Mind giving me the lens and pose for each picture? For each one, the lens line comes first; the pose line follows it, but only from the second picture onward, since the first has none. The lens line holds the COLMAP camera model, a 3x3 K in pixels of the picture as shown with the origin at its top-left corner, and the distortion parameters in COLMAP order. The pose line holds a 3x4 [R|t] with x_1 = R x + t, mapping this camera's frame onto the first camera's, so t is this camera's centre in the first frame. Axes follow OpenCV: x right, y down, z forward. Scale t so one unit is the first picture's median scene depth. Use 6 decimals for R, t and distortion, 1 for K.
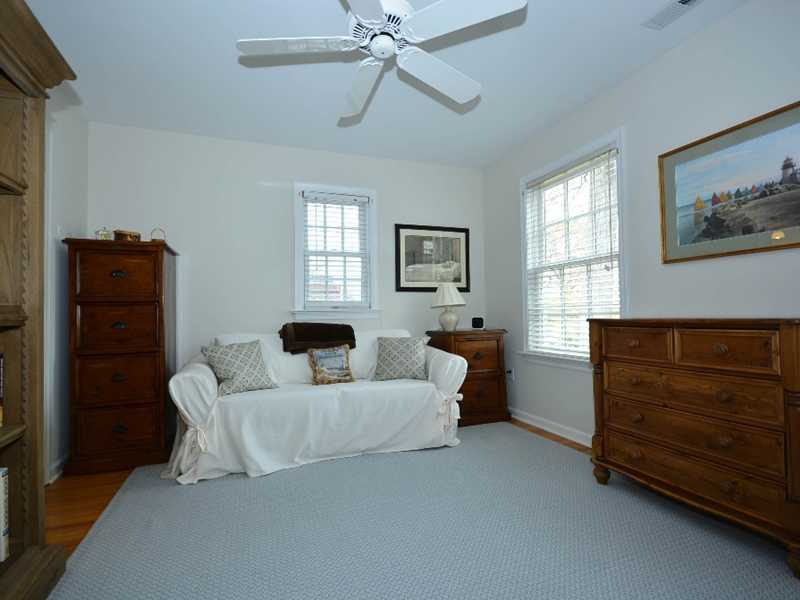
lens RADIAL K [[420.3, 0, 400.1], [0, 420.3, 304.0], [0, 0, 1]] dist [0.024190, -0.001635]
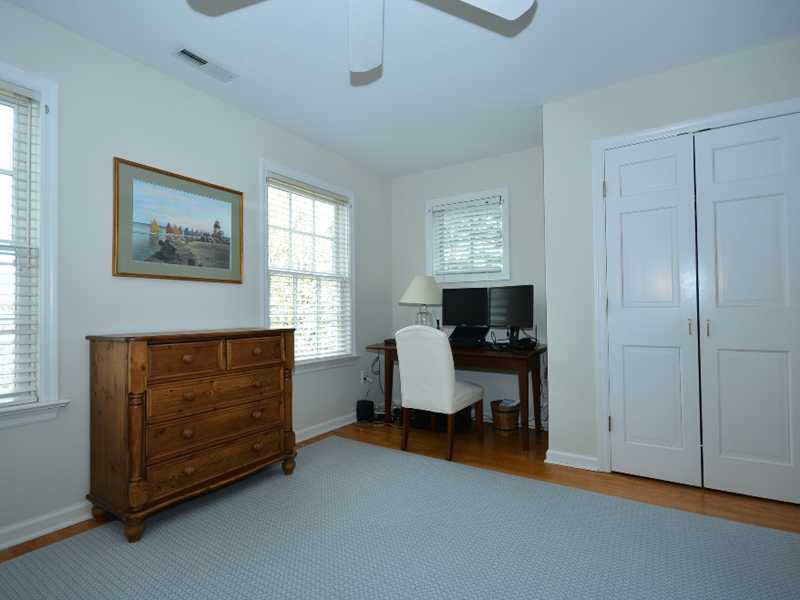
lens RADIAL K [[420.3, 0, 400.1], [0, 420.3, 302.2], [0, 0, 1]] dist [0.024190, -0.001635]
pose [[-0.597772, 0.038630, 0.800735, -0.556783], [-0.003623, 0.998698, -0.050884, 0.008508], [-0.801658, -0.033318, -0.596853, 1.214865]]
